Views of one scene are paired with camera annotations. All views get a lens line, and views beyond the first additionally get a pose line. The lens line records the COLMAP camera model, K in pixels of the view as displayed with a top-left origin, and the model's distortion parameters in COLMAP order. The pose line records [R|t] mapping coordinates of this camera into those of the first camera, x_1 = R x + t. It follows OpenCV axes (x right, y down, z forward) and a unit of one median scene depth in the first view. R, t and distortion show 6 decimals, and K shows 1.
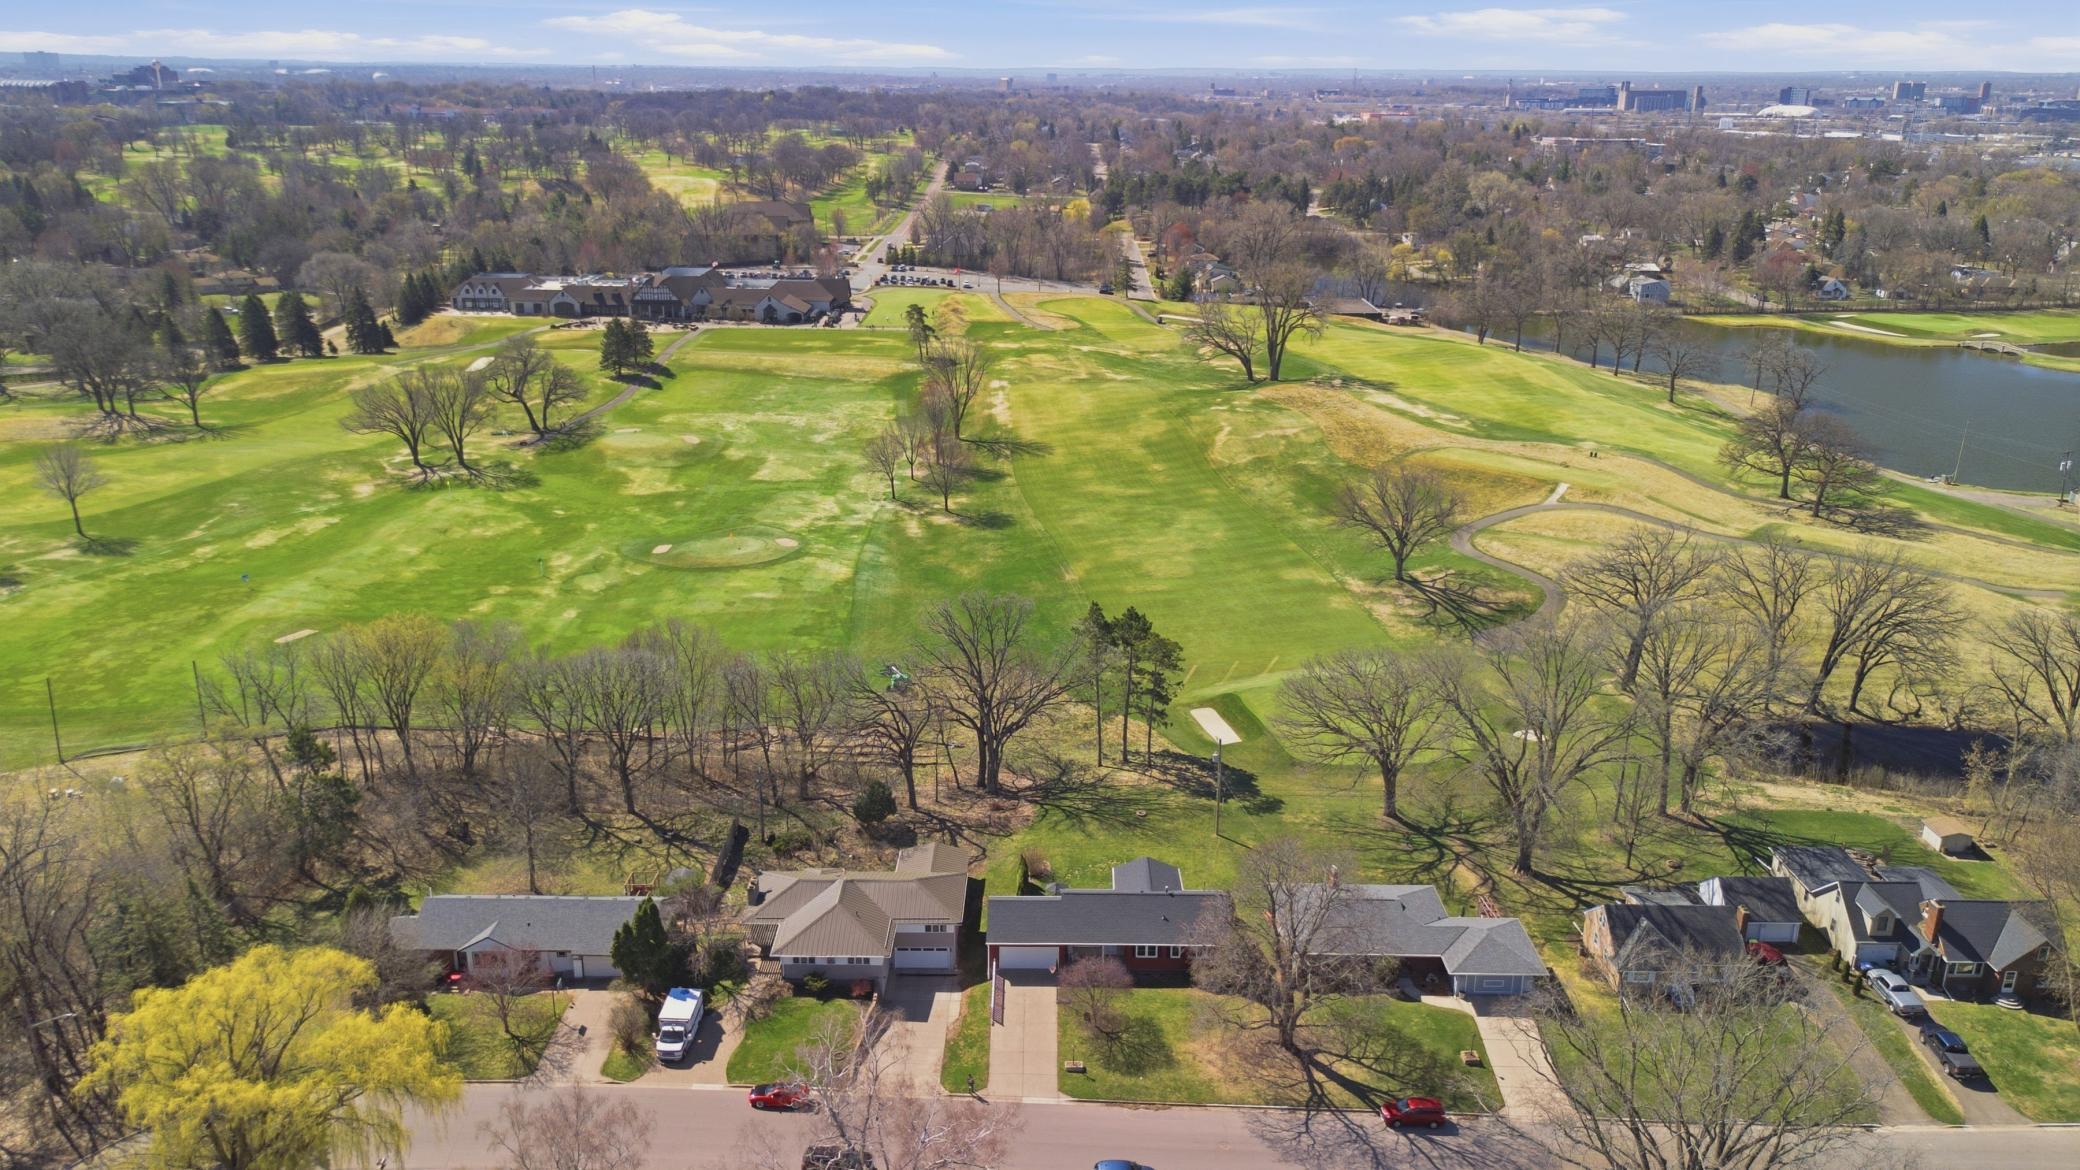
lens RADIAL K [[1517.3, 0, 1036.2], [0, 1517.3, 620.8], [0, 0, 1]] dist [0.101540, -0.118172]
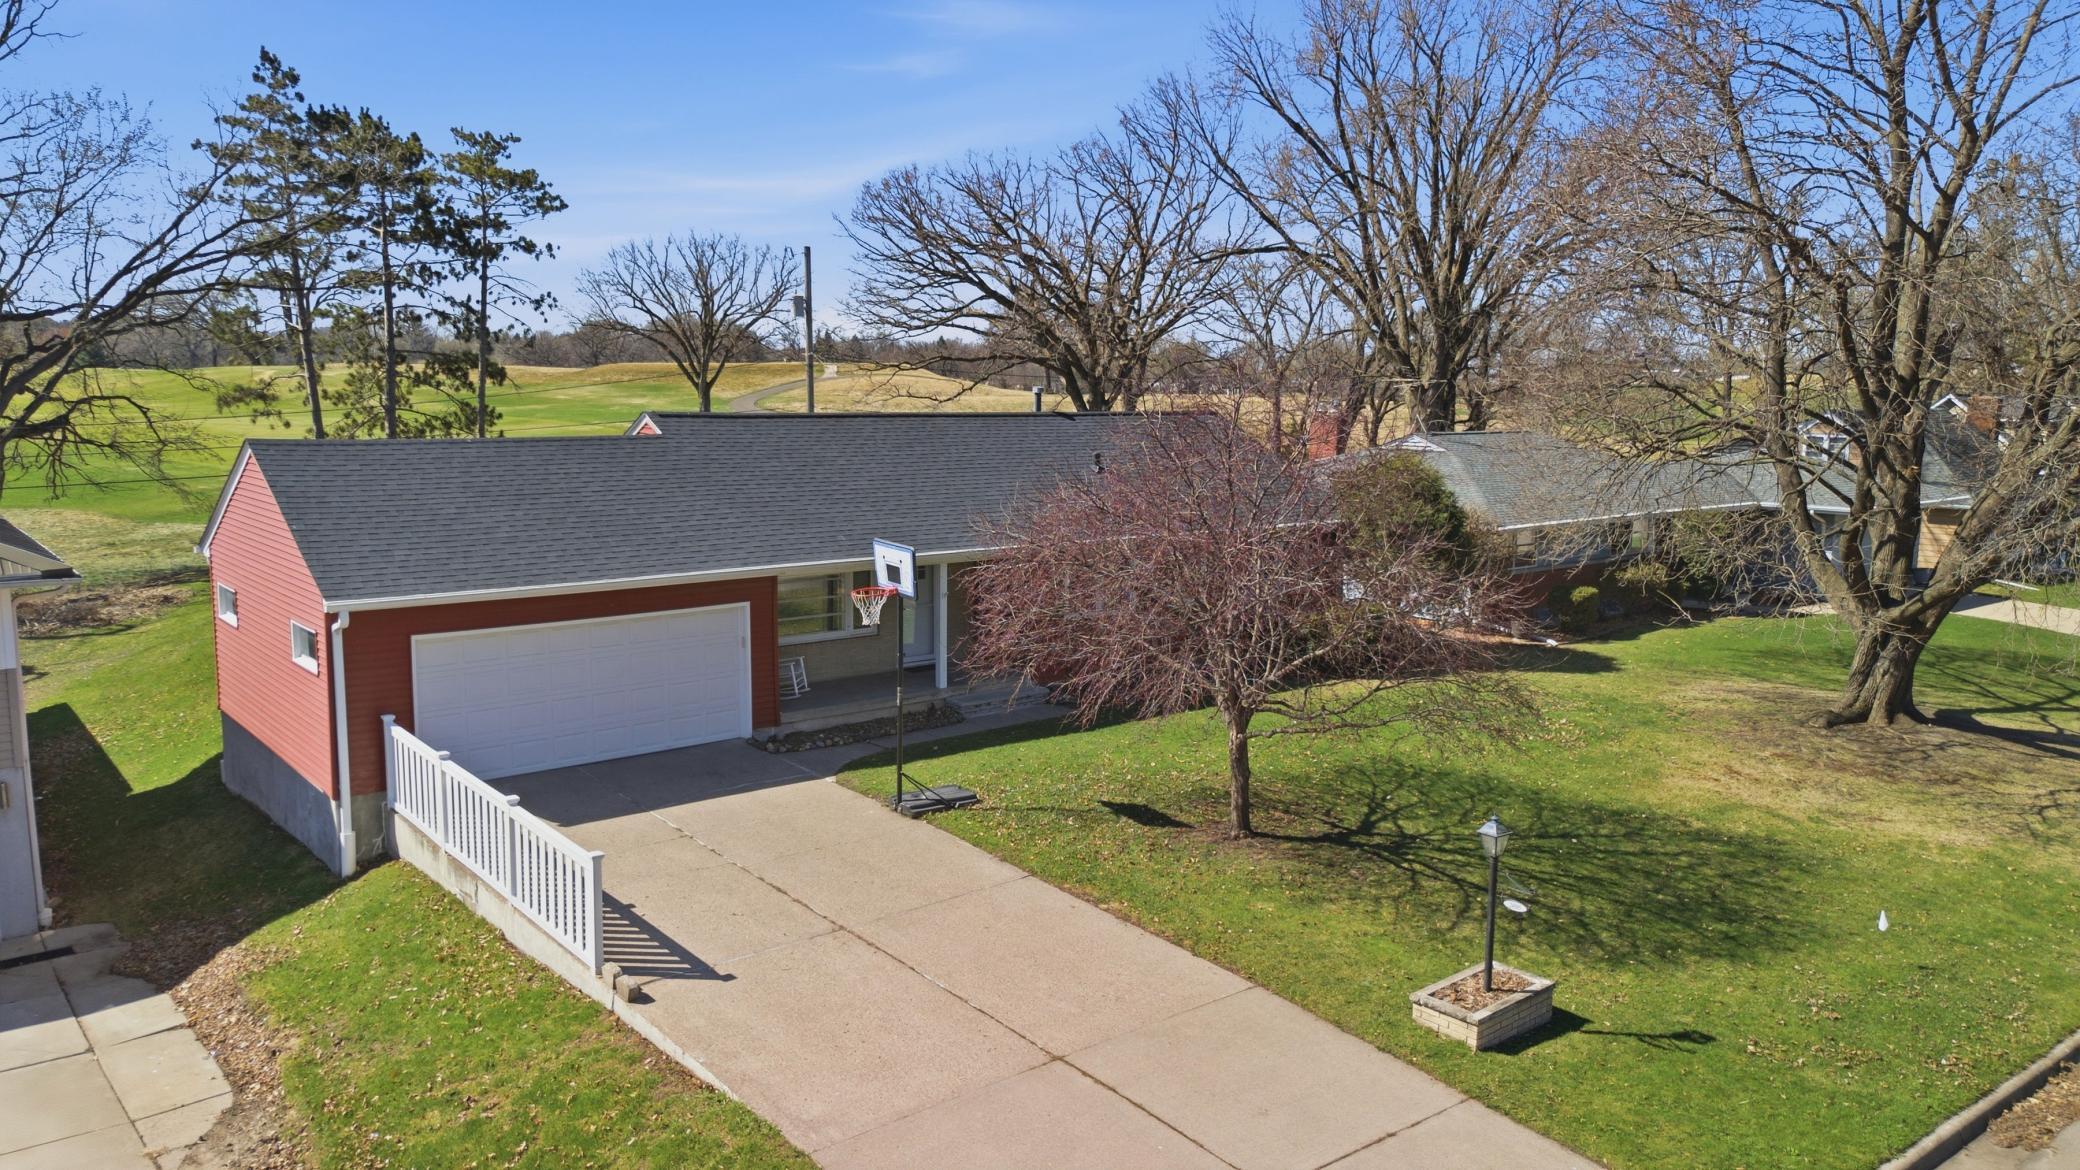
lens RADIAL K [[1467.4, 0, 1040.0], [0, 1467.4, 585.0], [0, 0, 1]] dist [0.101693, -0.106015]
pose [[0.770070, -0.092241, 0.631256, -0.058412], [0.214762, 0.969221, -0.120362, 0.199650], [-0.600724, 0.228257, 0.766178, 0.694686]]
